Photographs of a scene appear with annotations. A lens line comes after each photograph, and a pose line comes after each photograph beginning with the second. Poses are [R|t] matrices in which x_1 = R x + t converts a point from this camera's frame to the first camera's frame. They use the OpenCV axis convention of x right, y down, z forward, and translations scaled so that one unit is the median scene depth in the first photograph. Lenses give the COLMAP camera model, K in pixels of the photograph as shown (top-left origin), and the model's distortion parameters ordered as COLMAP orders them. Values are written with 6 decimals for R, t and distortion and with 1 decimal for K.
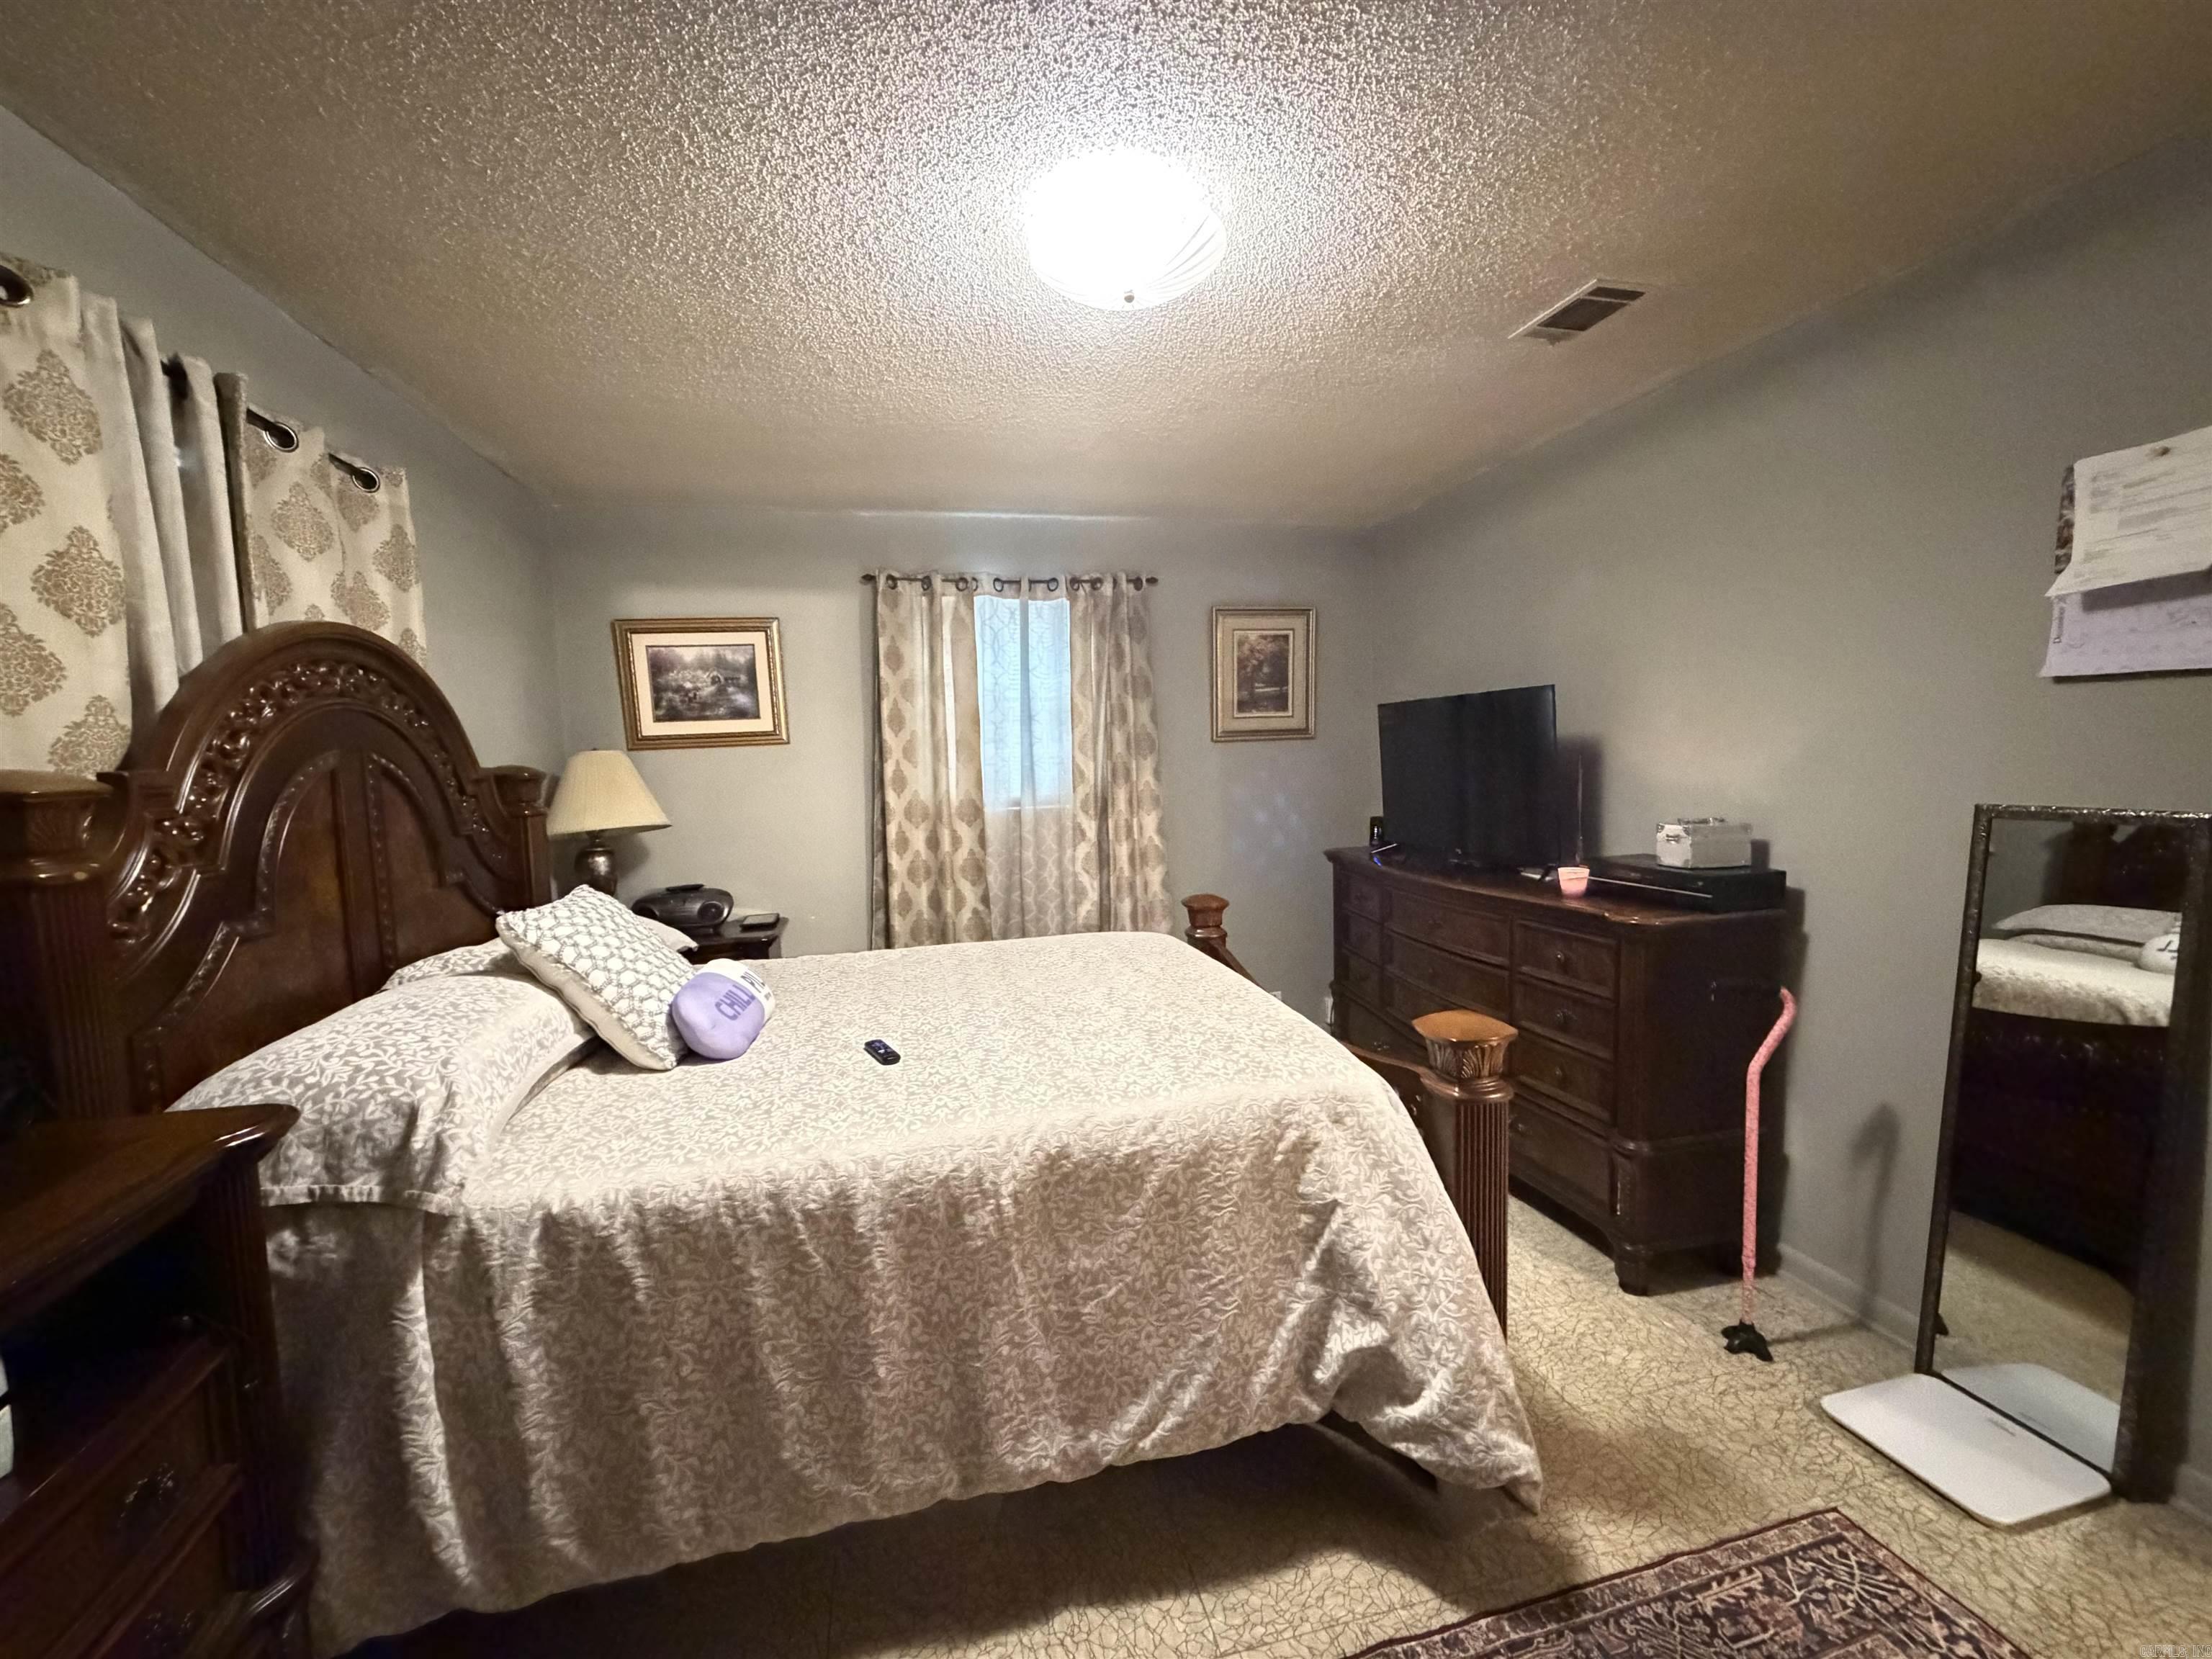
lens RADIAL K [[878.7, 0, 1098.6], [0, 878.7, 831.6], [0, 0, 1]] dist [-0.000100, 0.000222]
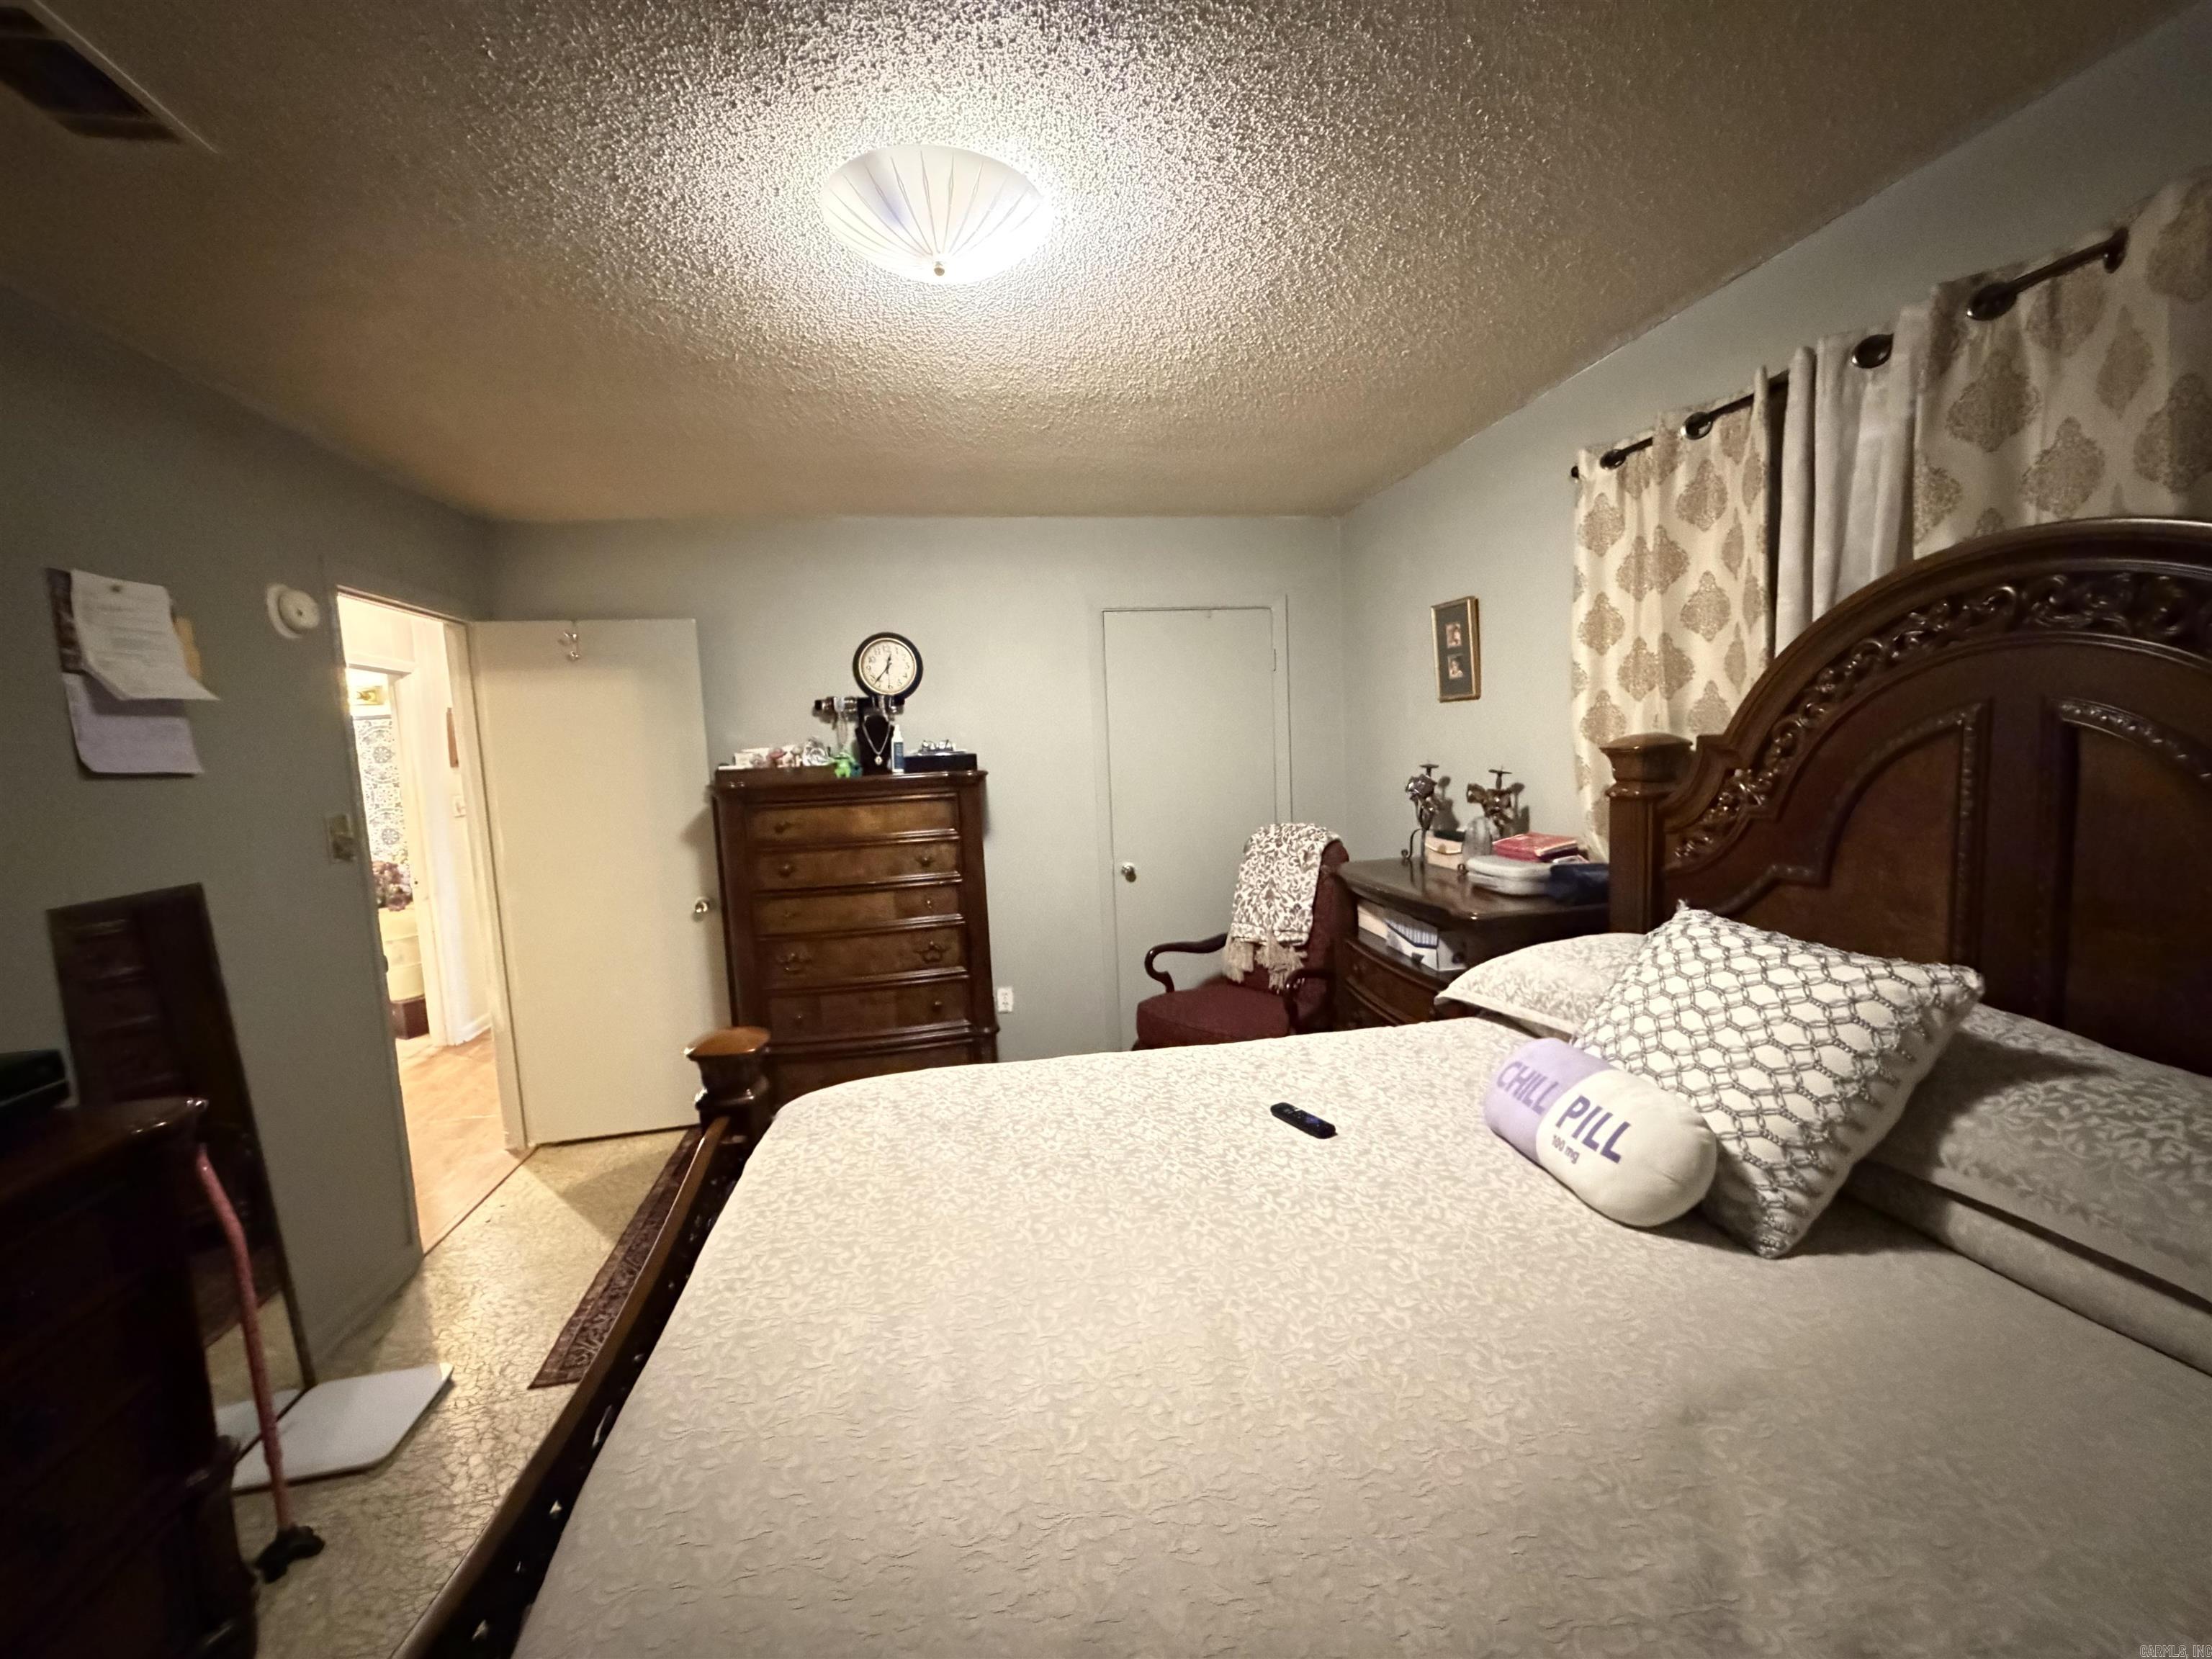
lens RADIAL K [[878.7, 0, 1098.6], [0, 878.7, 831.6], [0, 0, 1]] dist [-0.000100, 0.000222]
pose [[-0.995823, 0.070430, 0.058099, -0.106864], [0.080042, 0.979579, 0.184441, -0.161395], [-0.043922, 0.188321, -0.981125, 1.549891]]
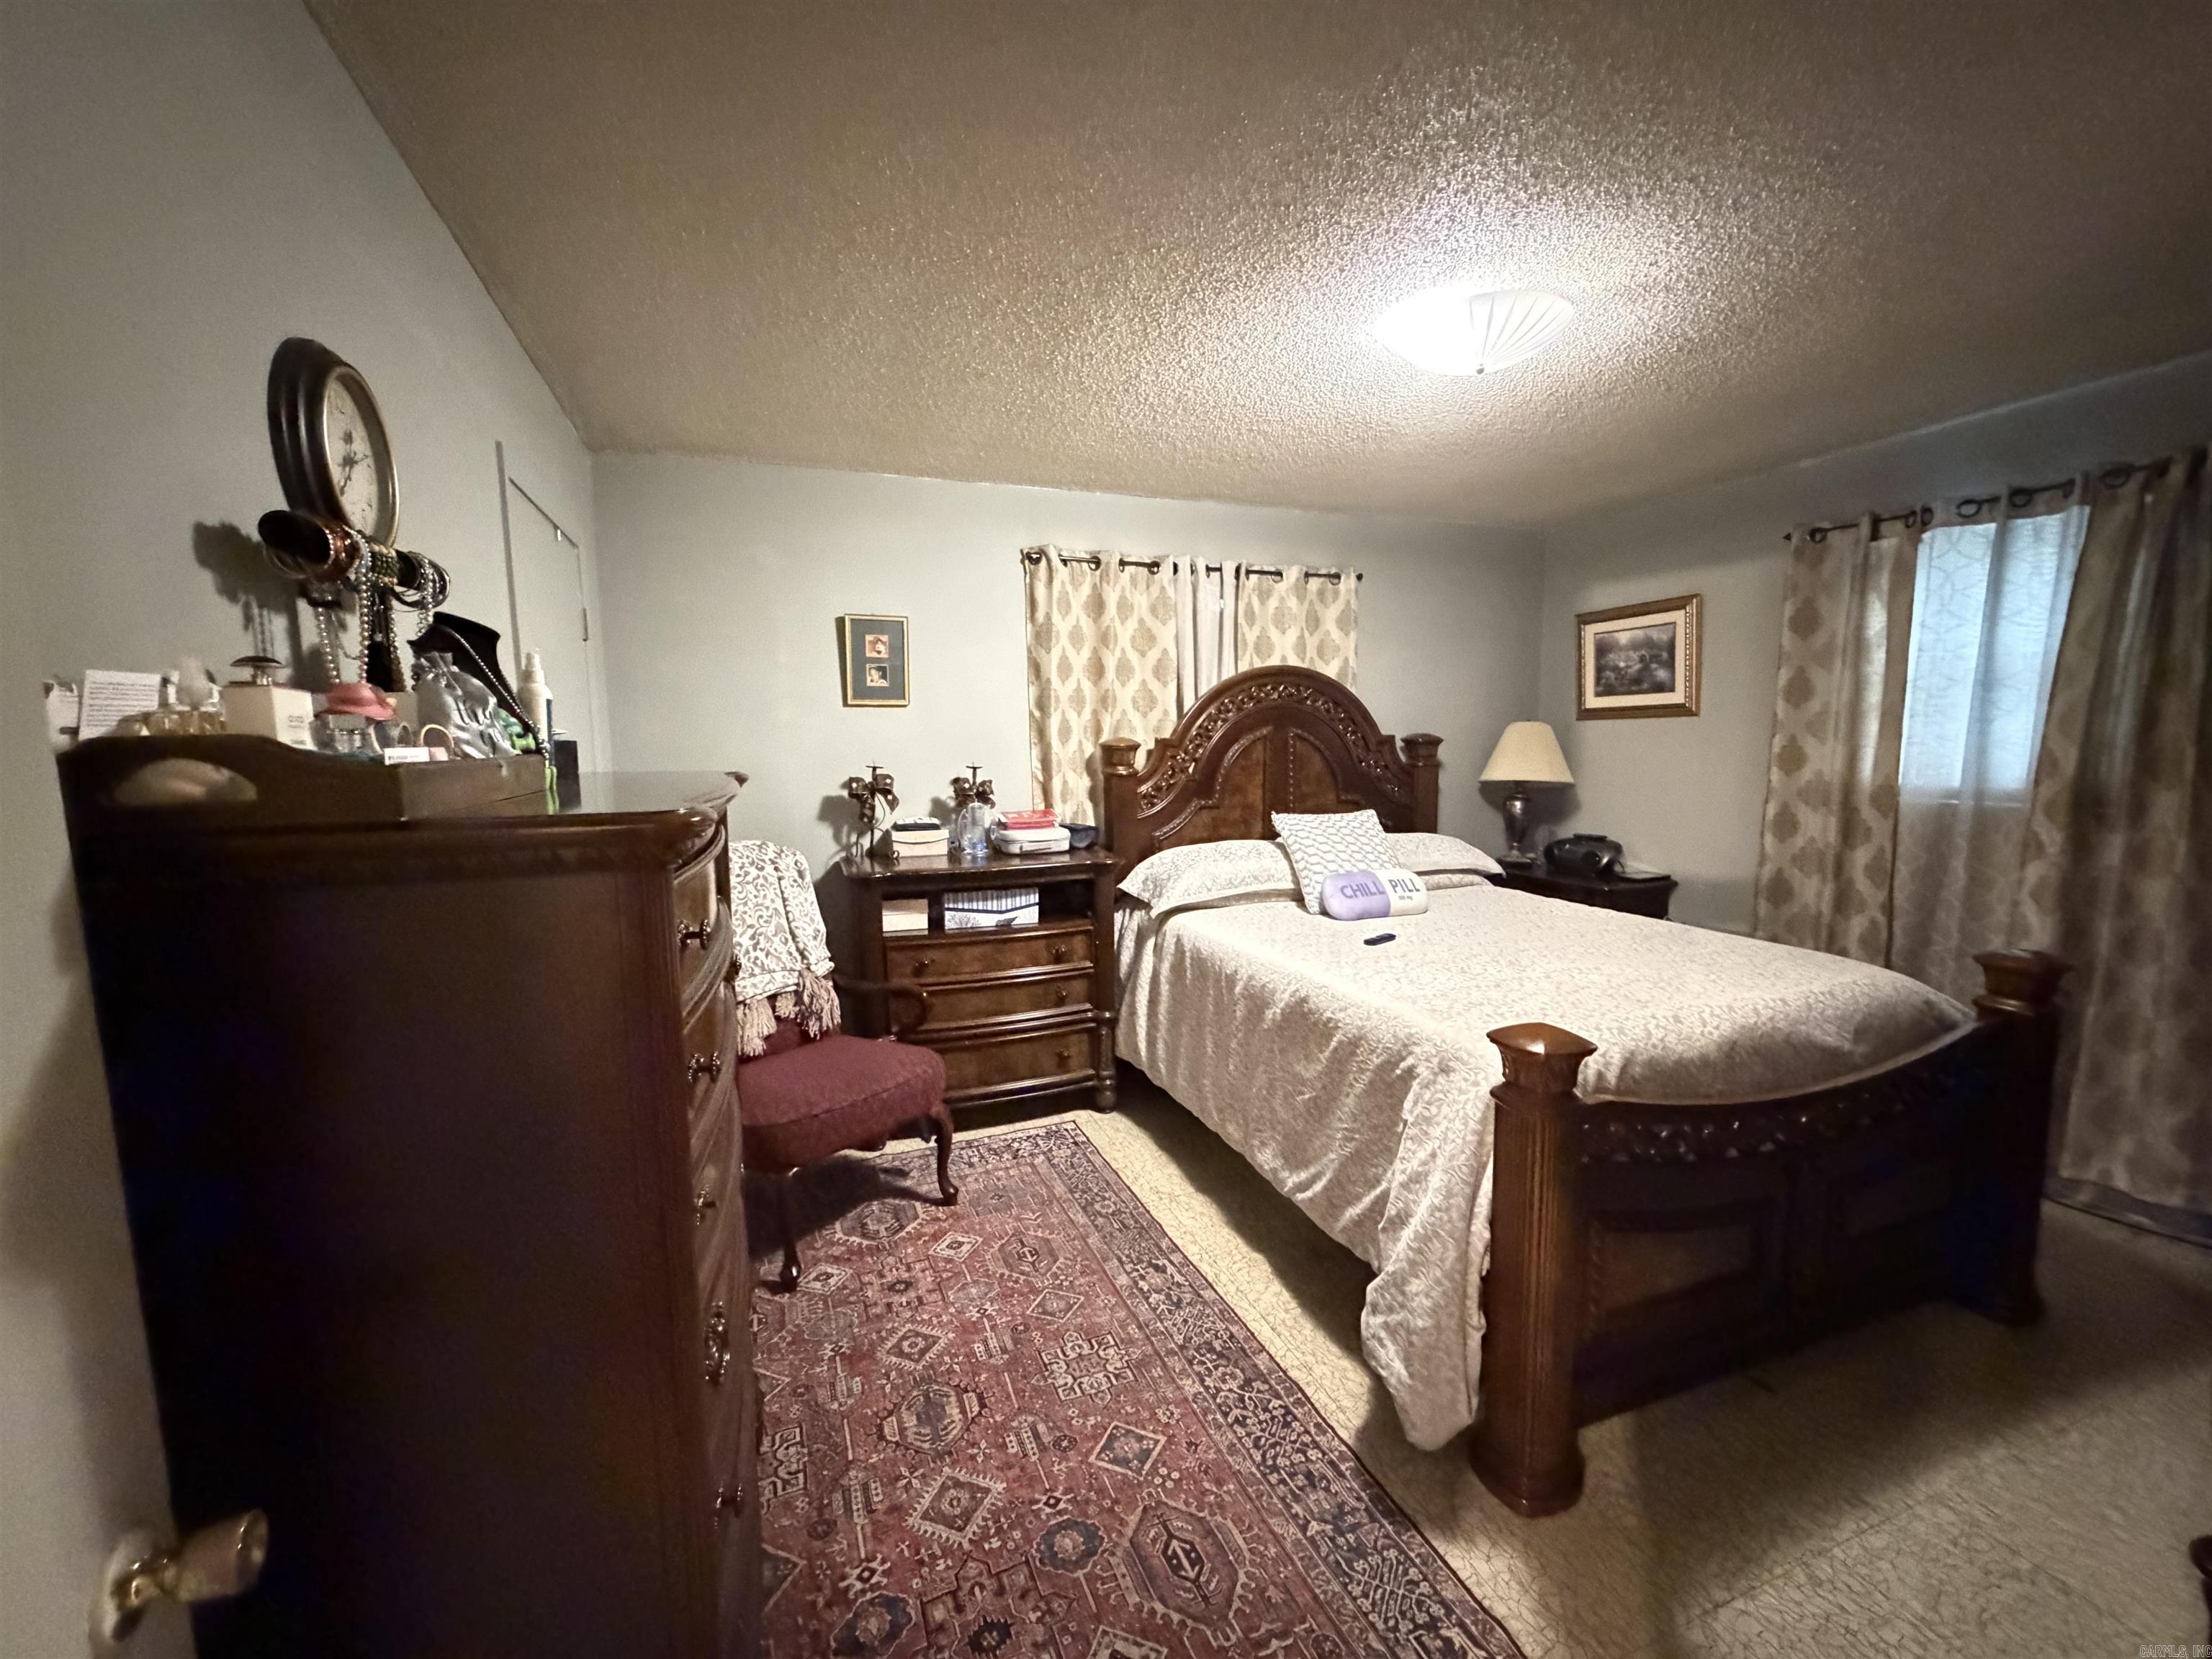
lens RADIAL K [[878.7, 0, 1098.6], [0, 878.7, 831.6], [0, 0, 1]] dist [-0.000100, 0.000222]
pose [[0.131352, 0.140332, -0.981353, 0.982344], [-0.077005, 0.988383, 0.131030, -0.076477], [0.988340, 0.058358, 0.140633, 0.272324]]
